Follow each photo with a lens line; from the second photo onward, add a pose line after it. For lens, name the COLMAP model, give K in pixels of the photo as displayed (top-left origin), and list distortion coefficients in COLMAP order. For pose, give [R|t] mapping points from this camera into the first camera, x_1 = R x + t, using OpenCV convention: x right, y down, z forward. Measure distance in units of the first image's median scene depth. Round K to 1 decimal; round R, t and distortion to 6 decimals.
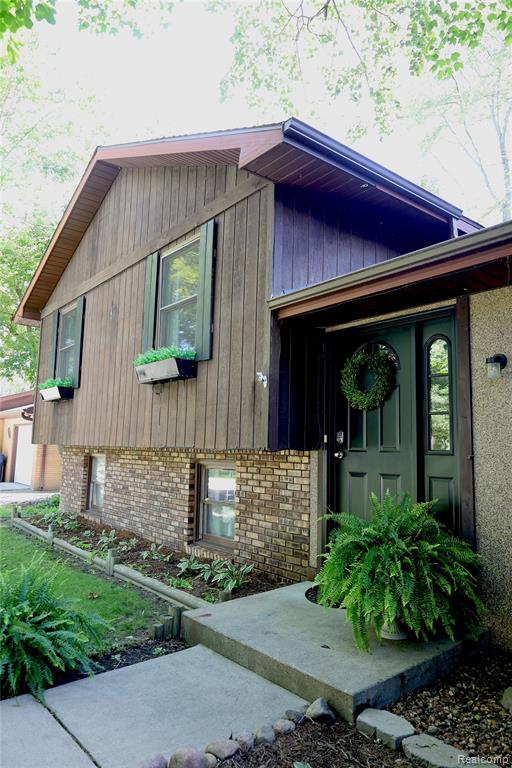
lens RADIAL K [[522.2, 0, 256.0], [0, 522.2, 384.0], [0, 0, 1]] dist [-0.024462, 0.001522]
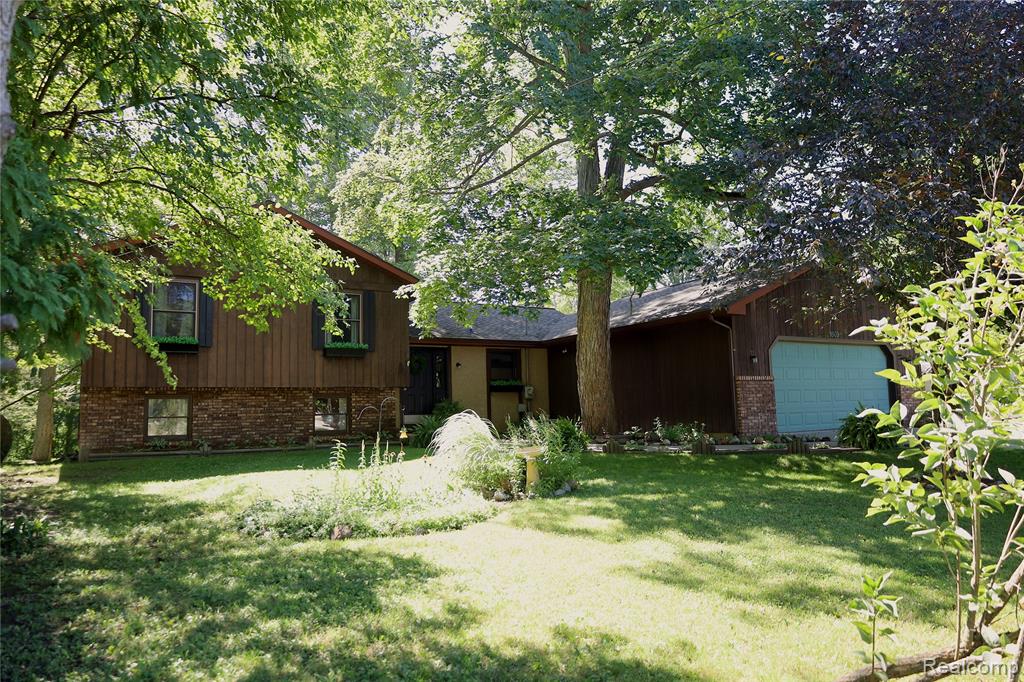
lens RADIAL K [[696.3, 0, 512.0], [0, 696.3, 341.0], [0, 0, 1]] dist [-0.024462, 0.001522]
pose [[0.136458, 0.072664, 0.987977, -3.046934], [-0.099154, 0.993300, -0.059361, 0.032990], [-0.985671, -0.089862, 0.142749, -0.101903]]
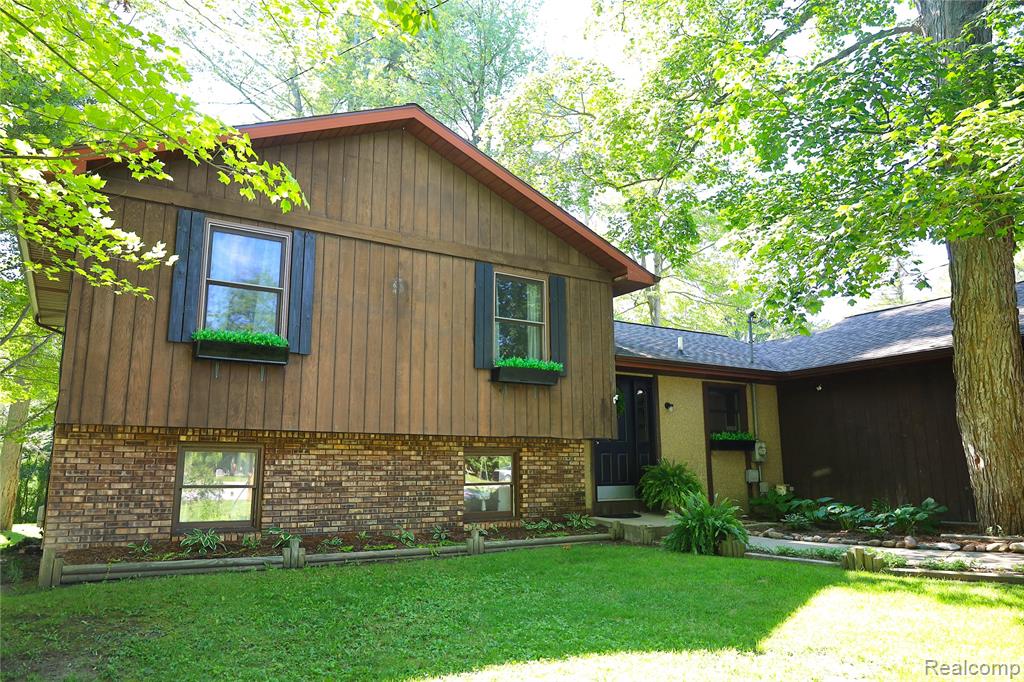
lens RADIAL K [[696.3, 0, 512.0], [0, 696.3, 341.0], [0, 0, 1]] dist [-0.024462, 0.001522]
pose [[0.117980, 0.157340, 0.980472, -1.892307], [-0.119166, 0.982476, -0.143322, 0.141497], [-0.985840, -0.099930, 0.134663, 0.840778]]
